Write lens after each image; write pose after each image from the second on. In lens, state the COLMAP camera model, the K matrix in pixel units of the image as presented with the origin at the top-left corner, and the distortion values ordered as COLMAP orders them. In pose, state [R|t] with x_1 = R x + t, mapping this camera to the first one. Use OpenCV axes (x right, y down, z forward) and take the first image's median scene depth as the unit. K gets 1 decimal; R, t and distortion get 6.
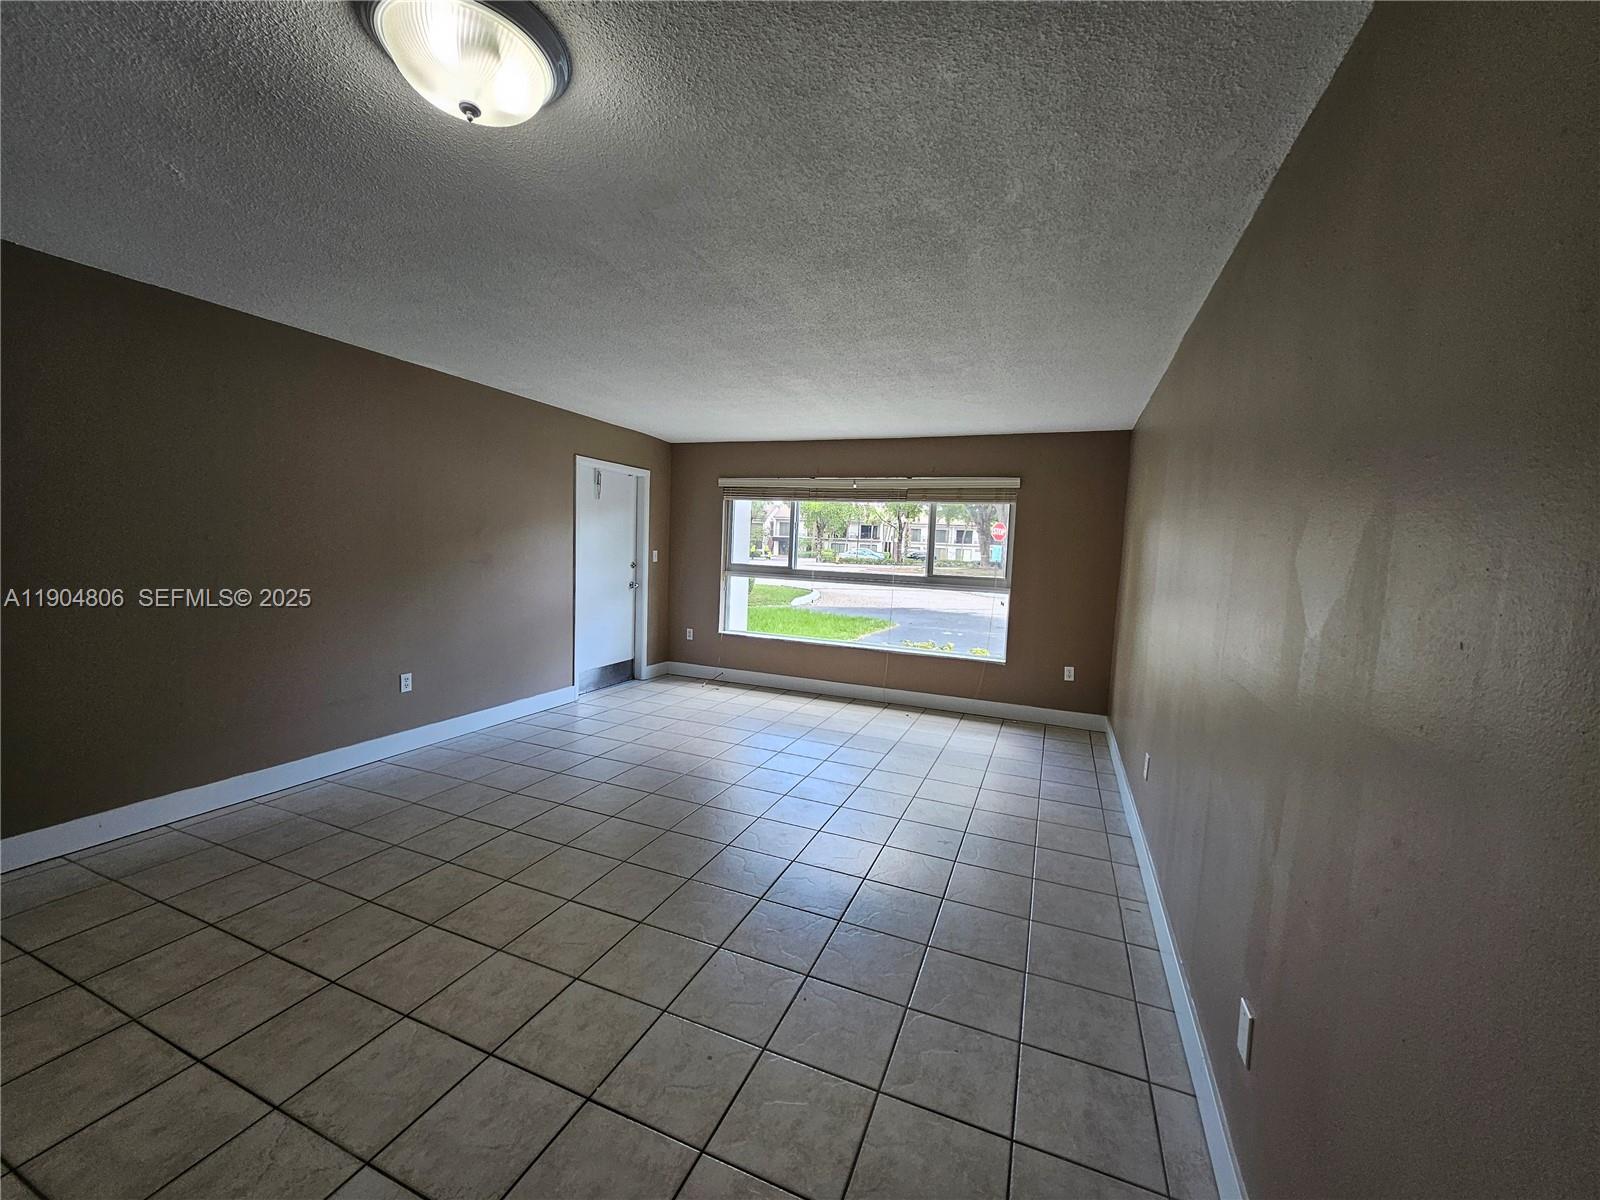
lens RADIAL K [[634.1, 0, 803.4], [0, 634.1, 606.3], [0, 0, 1]] dist [0.008357, 0.000096]
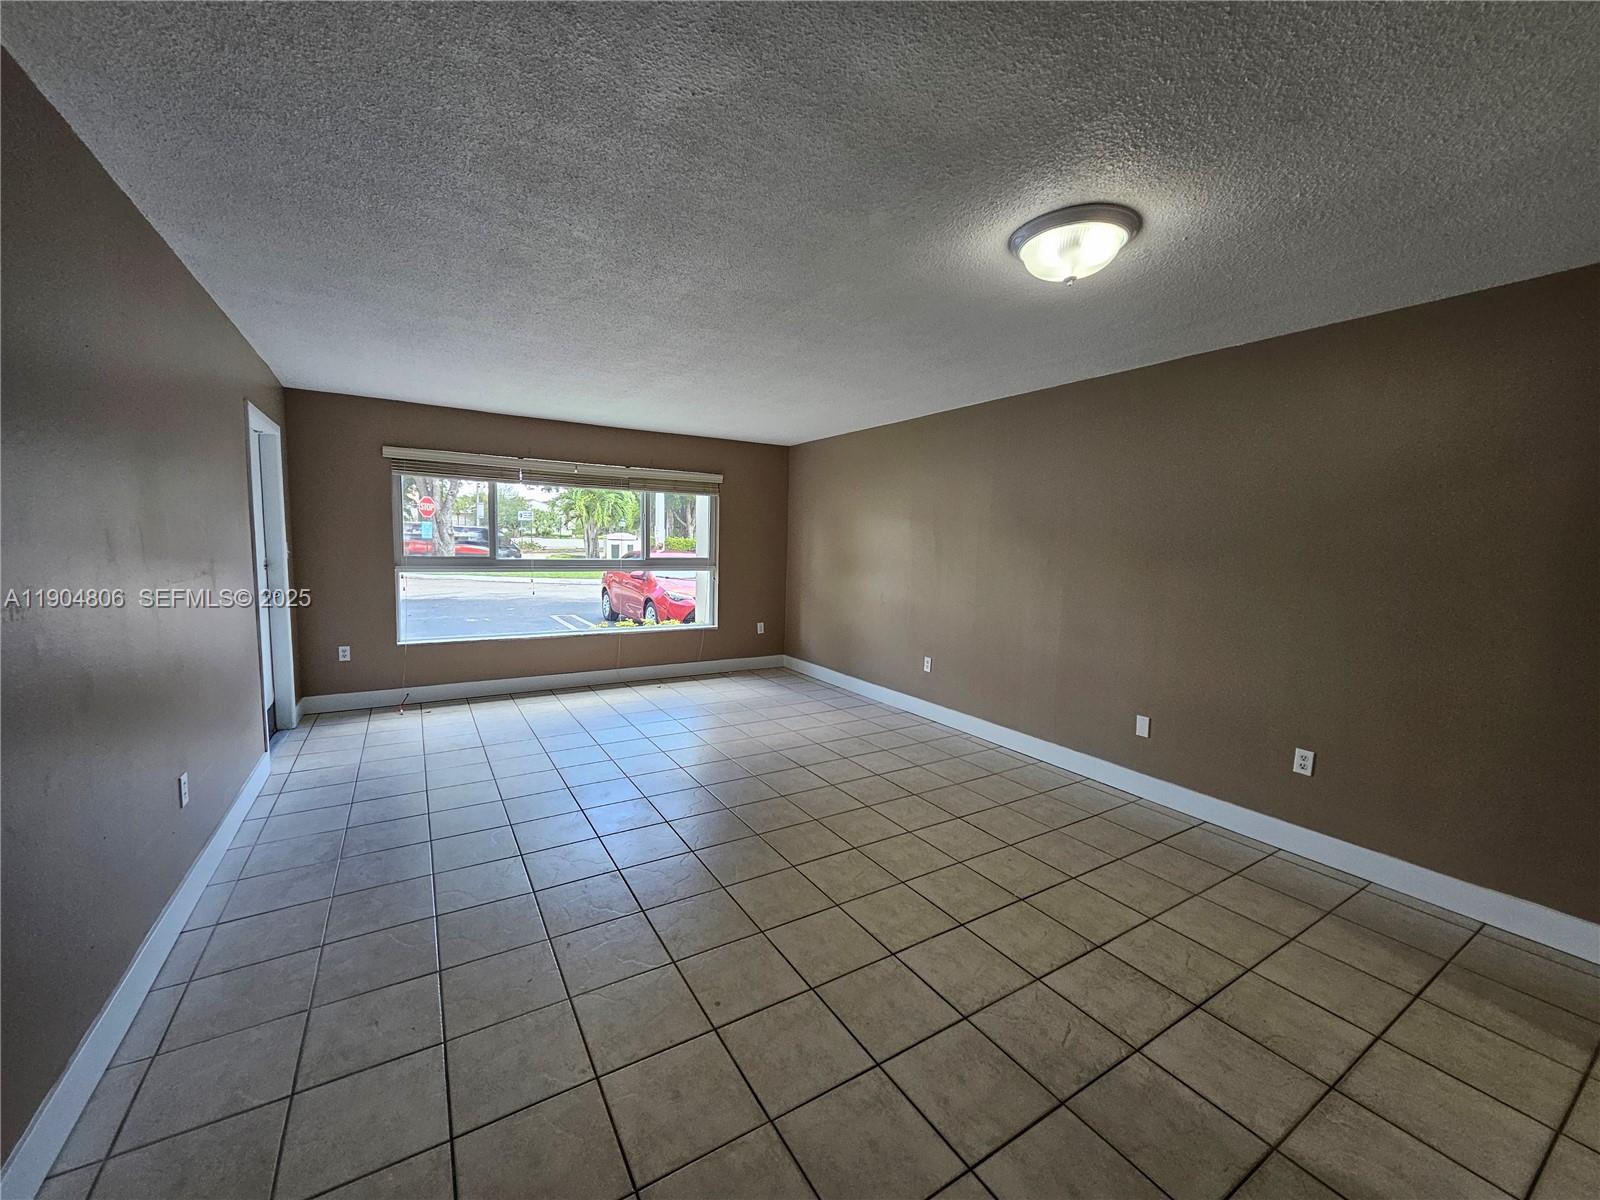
lens RADIAL K [[634.1, 0, 803.4], [0, 634.1, 606.3], [0, 0, 1]] dist [0.008357, 0.000096]
pose [[0.573323, -0.110028, 0.811908, -0.547768], [0.076944, 0.993793, 0.080344, -0.034393], [-0.815709, 0.016408, 0.578230, 0.154256]]
